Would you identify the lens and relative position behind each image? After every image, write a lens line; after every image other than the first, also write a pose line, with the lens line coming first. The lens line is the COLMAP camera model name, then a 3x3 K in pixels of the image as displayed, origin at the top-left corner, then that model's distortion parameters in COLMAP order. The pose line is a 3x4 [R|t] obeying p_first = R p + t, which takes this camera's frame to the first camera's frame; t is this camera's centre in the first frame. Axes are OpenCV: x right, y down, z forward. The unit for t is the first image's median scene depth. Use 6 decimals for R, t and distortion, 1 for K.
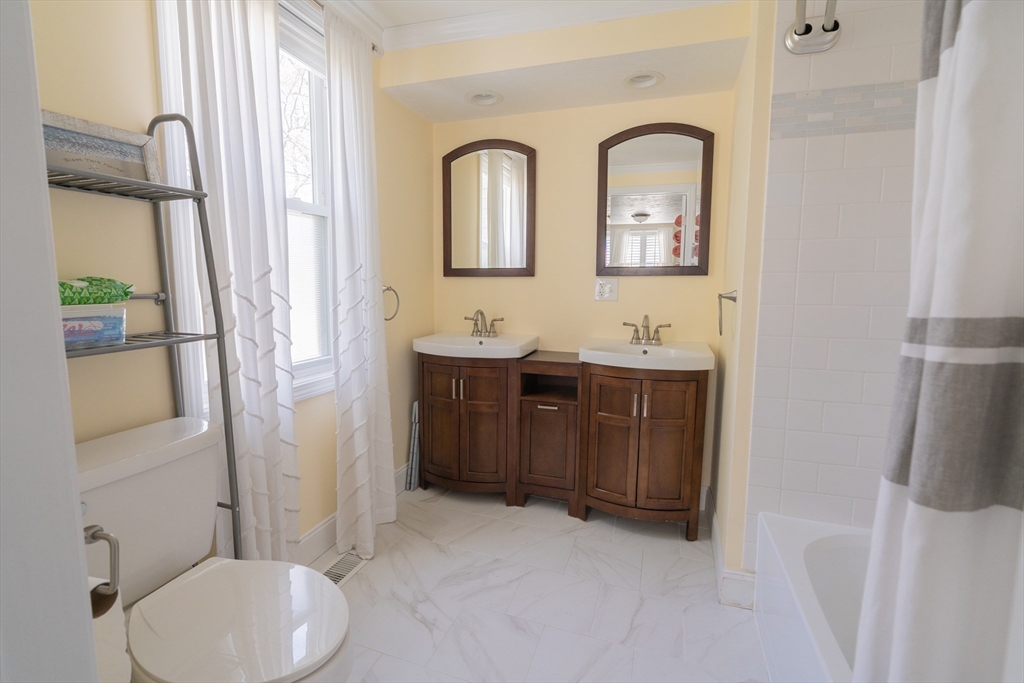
lens RADIAL K [[472.6, 0, 507.0], [0, 472.6, 342.2], [0, 0, 1]] dist [-0.004790, 0.000484]
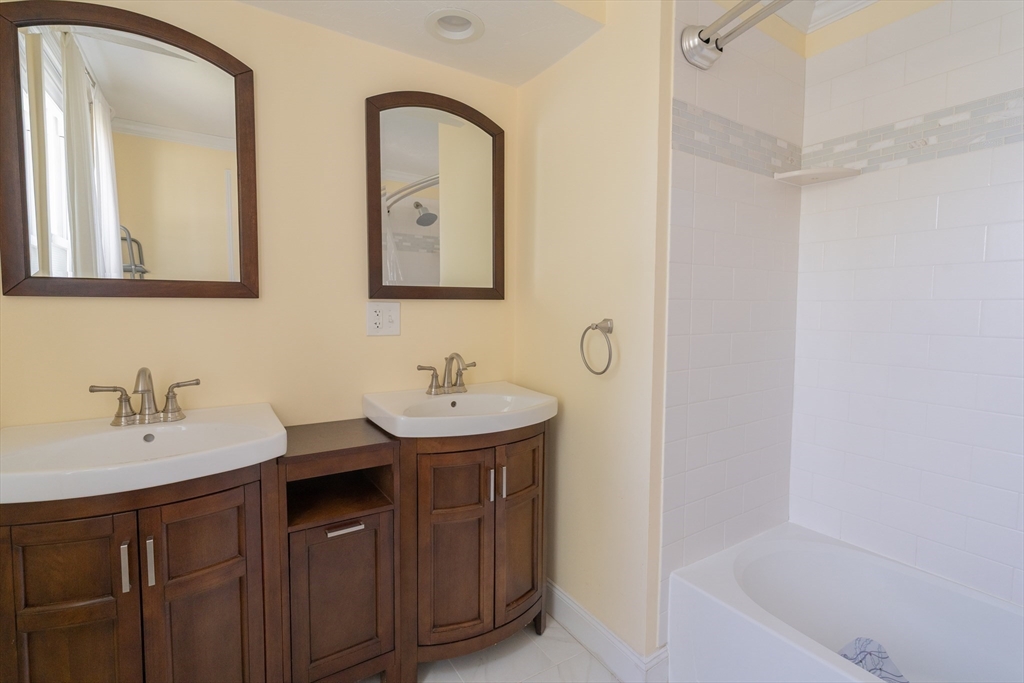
lens RADIAL K [[472.6, 0, 515.1], [0, 472.6, 339.0], [0, 0, 1]] dist [-0.004790, 0.000484]
pose [[0.615452, -0.054993, 0.786253, -0.220918], [0.094779, 0.995488, -0.004562, -0.067928], [-0.782455, 0.077328, 0.617888, 0.481245]]
